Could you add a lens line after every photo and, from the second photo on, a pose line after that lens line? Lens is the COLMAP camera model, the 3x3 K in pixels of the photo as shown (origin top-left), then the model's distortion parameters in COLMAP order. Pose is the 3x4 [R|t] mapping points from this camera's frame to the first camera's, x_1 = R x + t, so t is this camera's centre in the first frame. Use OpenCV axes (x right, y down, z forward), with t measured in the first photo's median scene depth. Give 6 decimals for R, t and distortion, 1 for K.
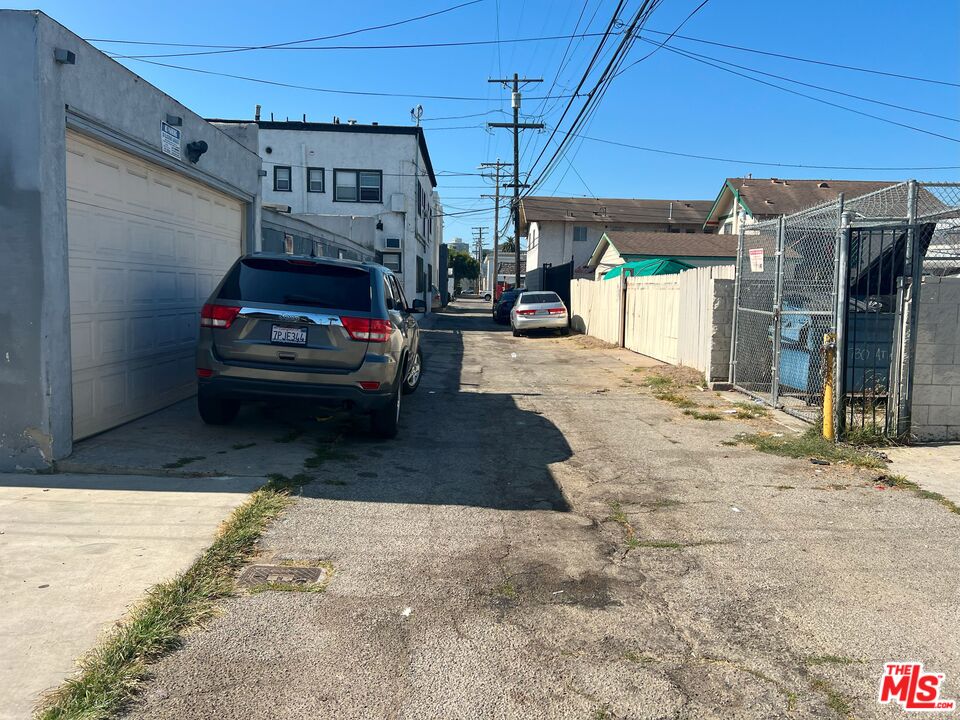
lens RADIAL K [[721.7, 0, 483.3], [0, 721.7, 358.2], [0, 0, 1]] dist [0.031564, -0.031567]
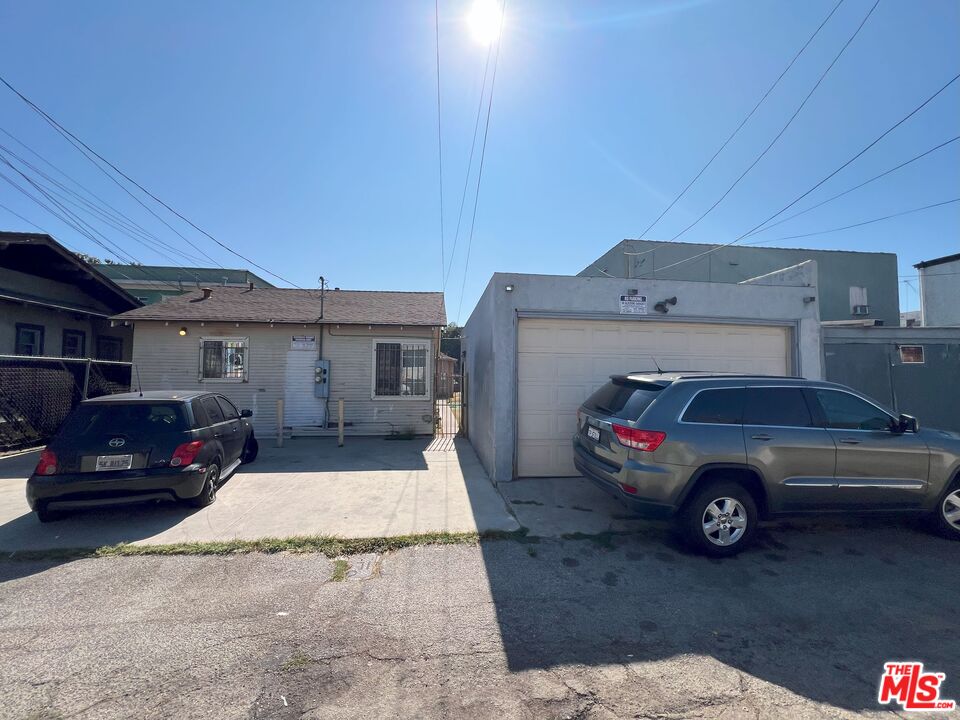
lens RADIAL K [[385.2, 0, 477.5], [0, 385.2, 360.6], [0, 0, 1]] dist [-0.002065, 0.001080]
pose [[0.082513, -0.071202, -0.994043, 0.778073], [-0.105359, 0.991231, -0.079747, -0.161896], [0.991005, 0.111312, 0.074288, 1.289161]]
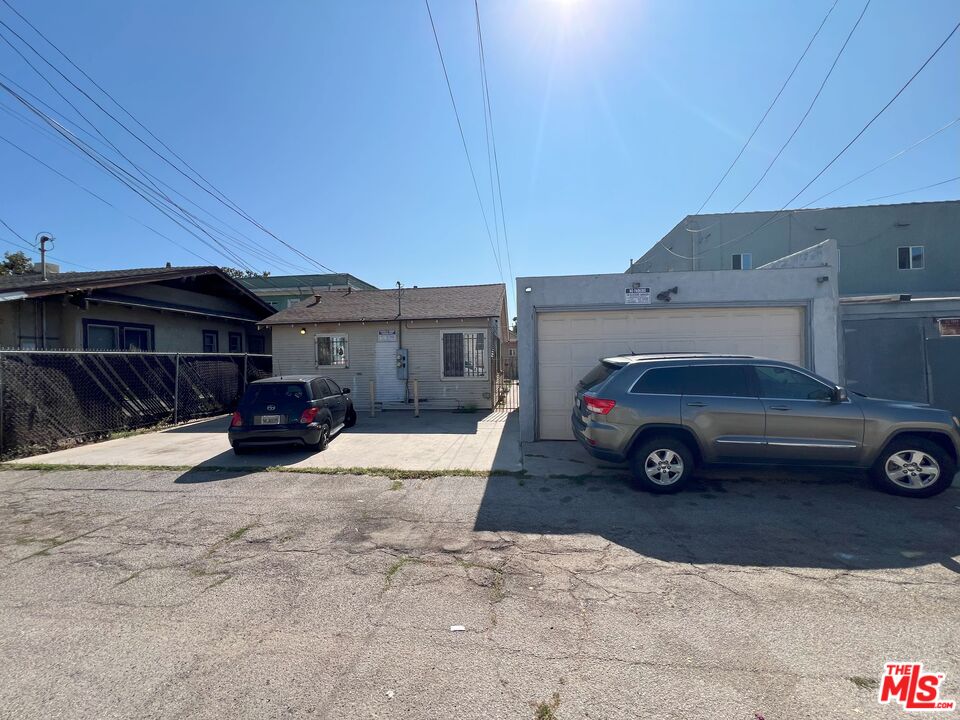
lens RADIAL K [[385.2, 0, 478.0], [0, 385.2, 361.2], [0, 0, 1]] dist [-0.002065, 0.001080]
pose [[-0.150081, -0.019677, -0.988478, 1.256762], [-0.086375, 0.996240, -0.006717, -0.197210], [0.984893, 0.084371, -0.151216, 1.603672]]
